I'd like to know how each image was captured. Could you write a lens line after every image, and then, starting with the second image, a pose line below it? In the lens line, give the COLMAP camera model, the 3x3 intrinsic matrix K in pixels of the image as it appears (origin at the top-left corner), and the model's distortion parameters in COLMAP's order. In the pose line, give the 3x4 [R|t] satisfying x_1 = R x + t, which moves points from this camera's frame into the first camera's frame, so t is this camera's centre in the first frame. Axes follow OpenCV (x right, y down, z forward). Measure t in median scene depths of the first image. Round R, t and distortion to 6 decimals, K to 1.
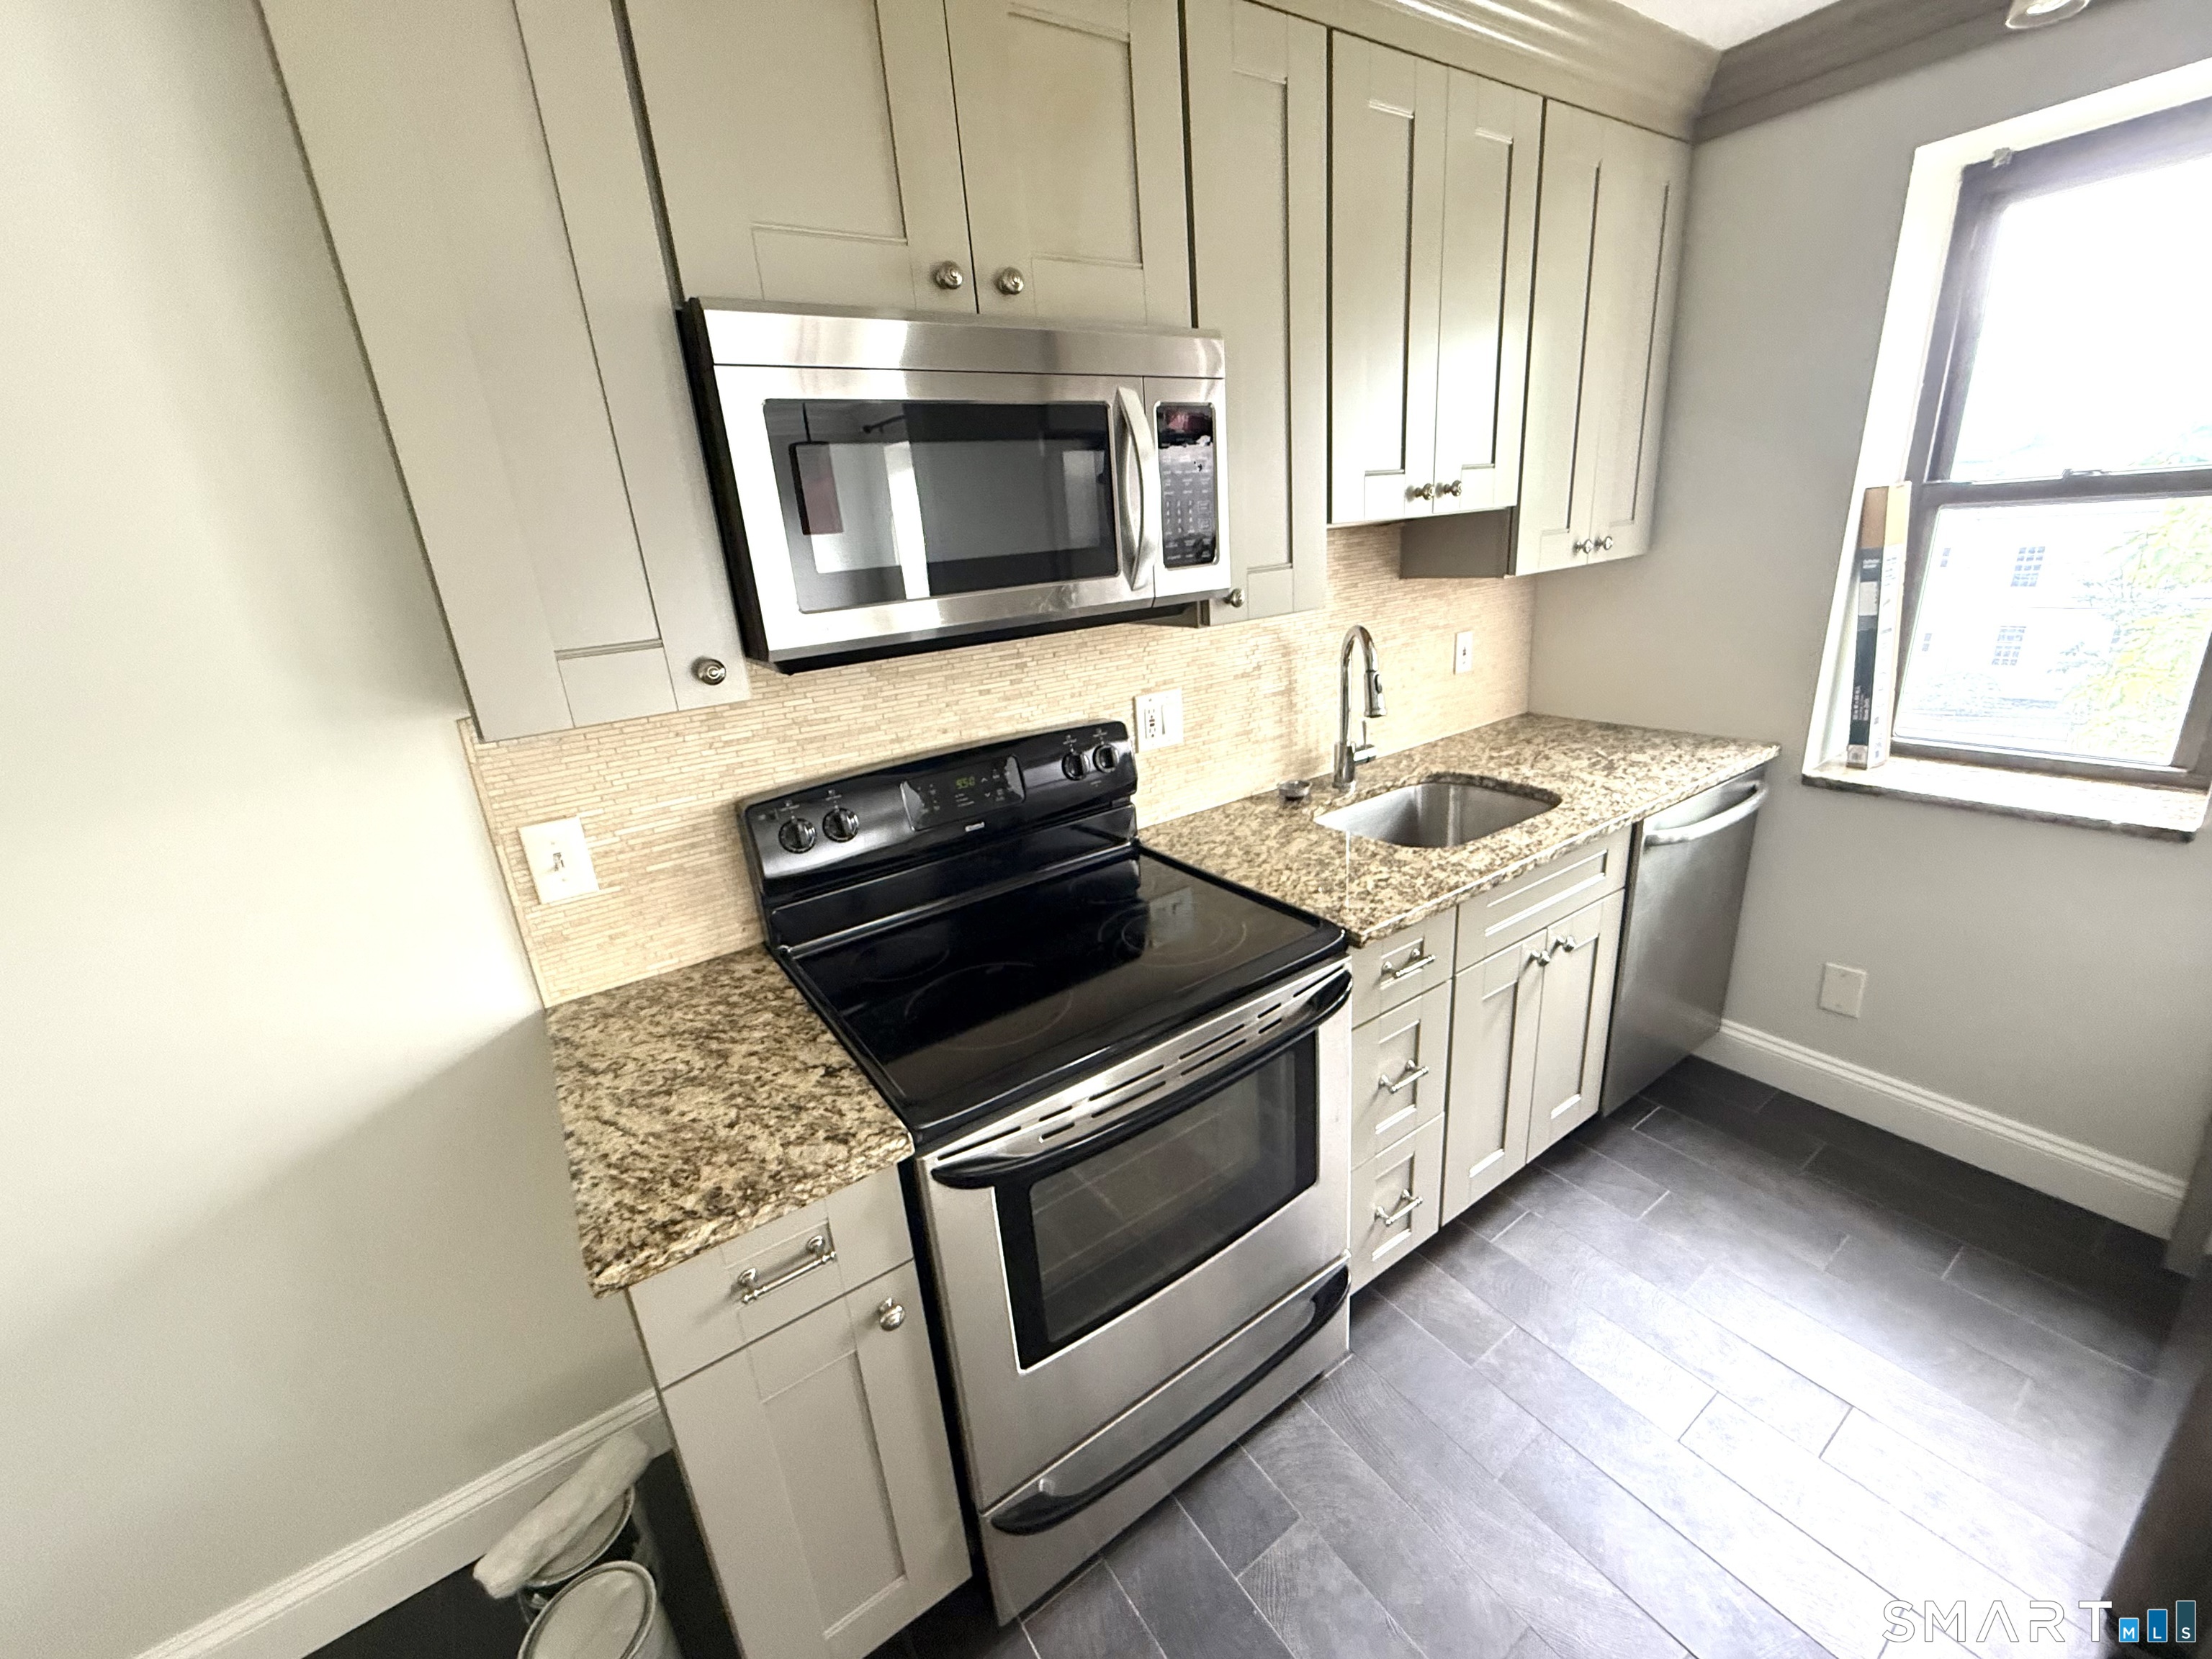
lens RADIAL K [[880.0, 0, 1098.6], [0, 880.0, 823.0], [0, 0, 1]] dist [-0.001396, 0.000497]
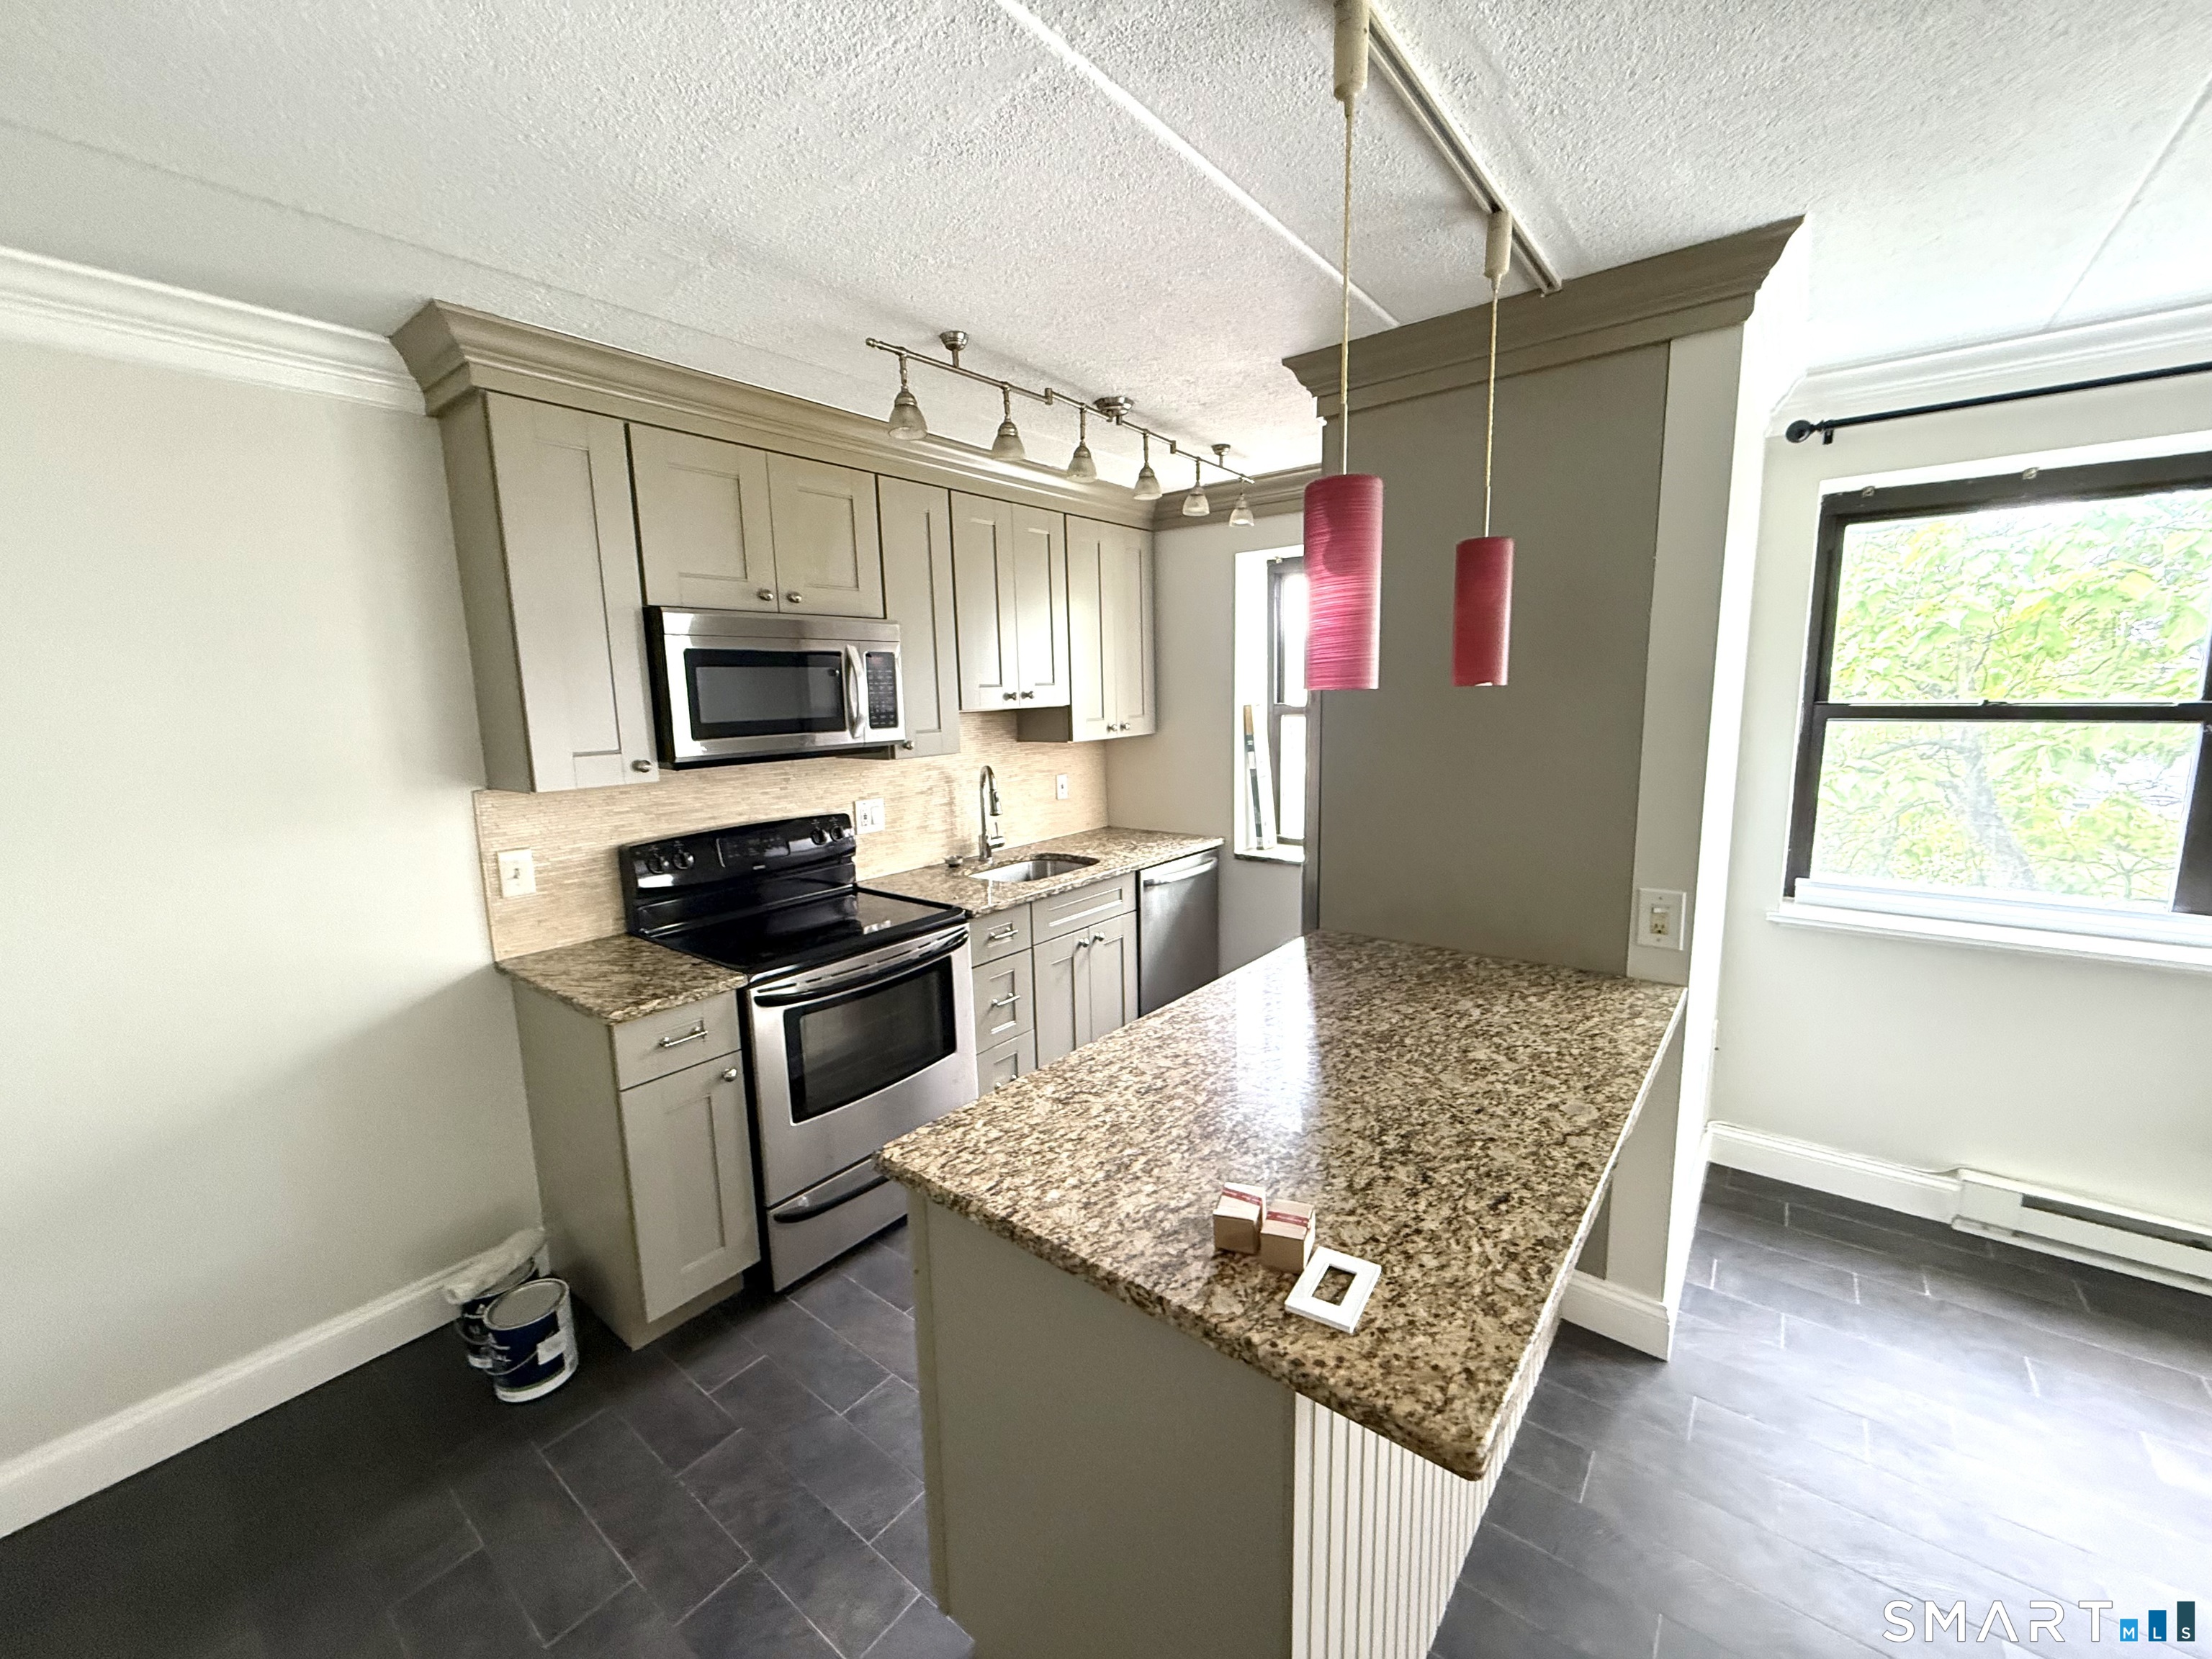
lens RADIAL K [[880.0, 0, 1098.6], [0, 880.0, 823.0], [0, 0, 1]] dist [-0.001396, 0.000497]
pose [[0.952914, 0.008987, 0.303109, -0.029787], [0.047249, 0.982952, -0.177688, 0.266473], [-0.299538, 0.183643, 0.936244, -0.873047]]
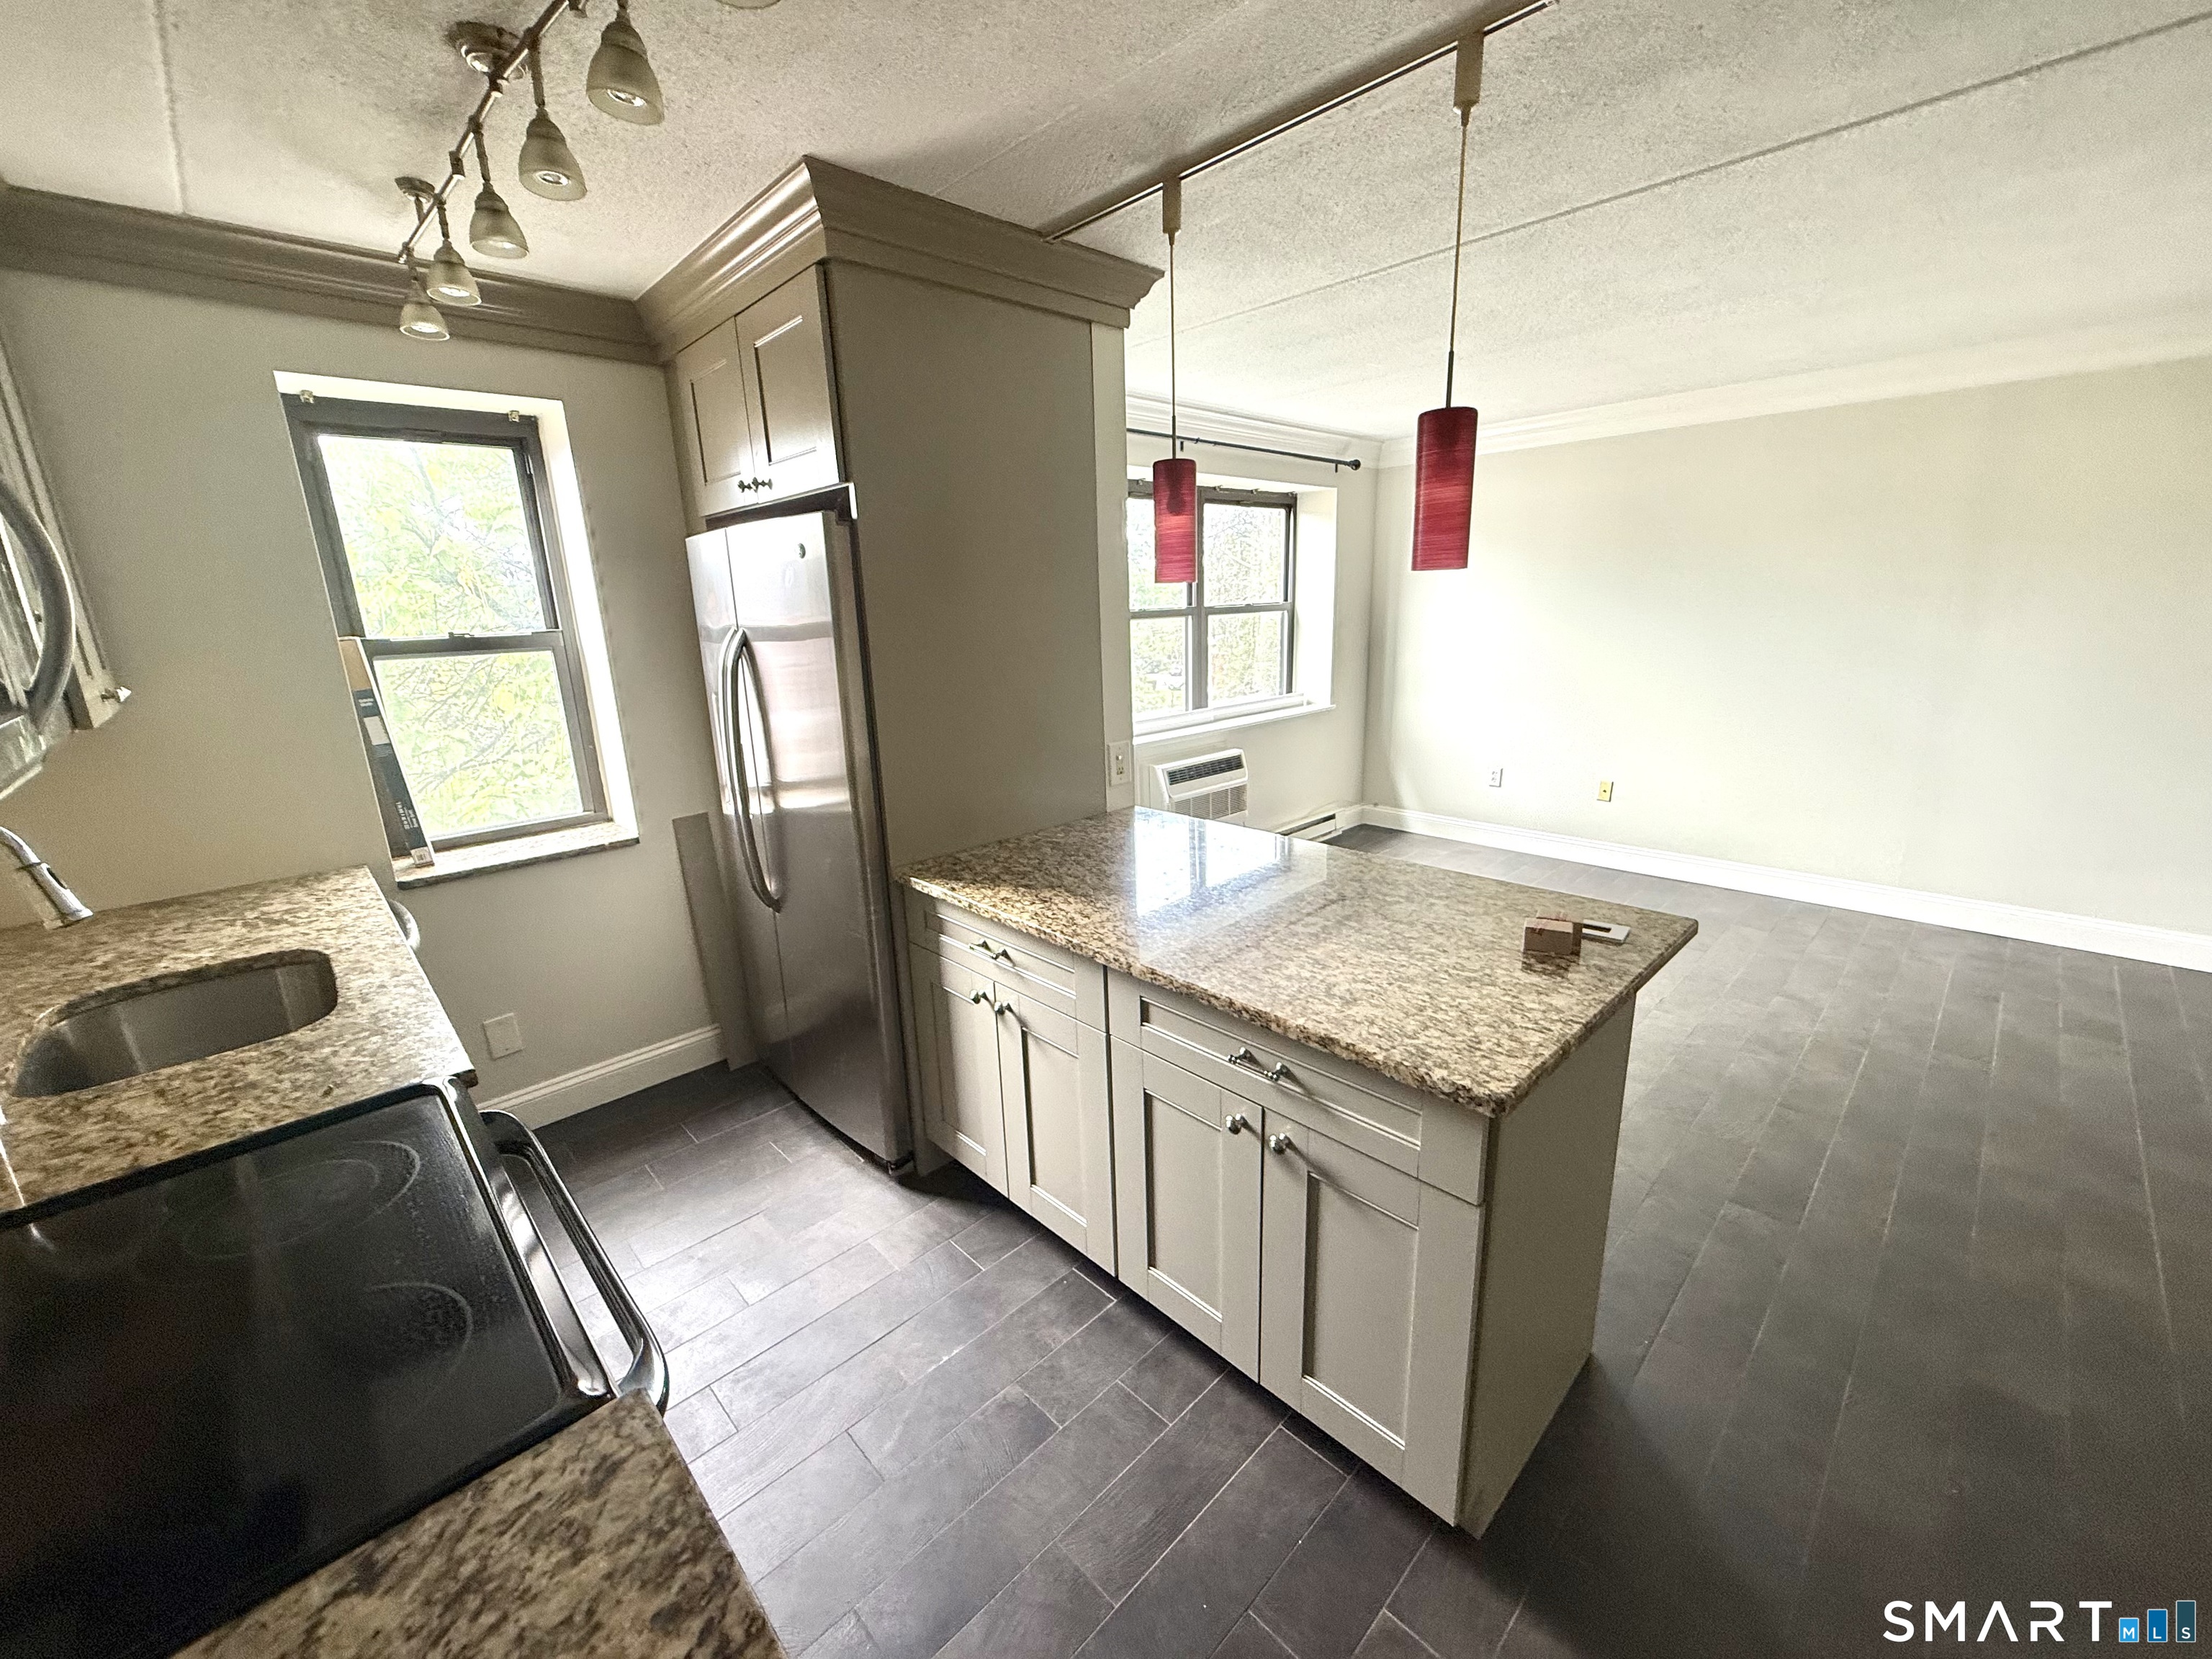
lens RADIAL K [[882.0, 0, 1092.7], [0, 882.0, 825.7], [0, 0, 1]] dist [-0.000909, 0.000078]
pose [[-0.160316, -0.166696, 0.972888, -0.596710], [0.353873, 0.910411, 0.214304, -0.066723], [-0.921451, 0.378635, -0.086965, 0.341541]]
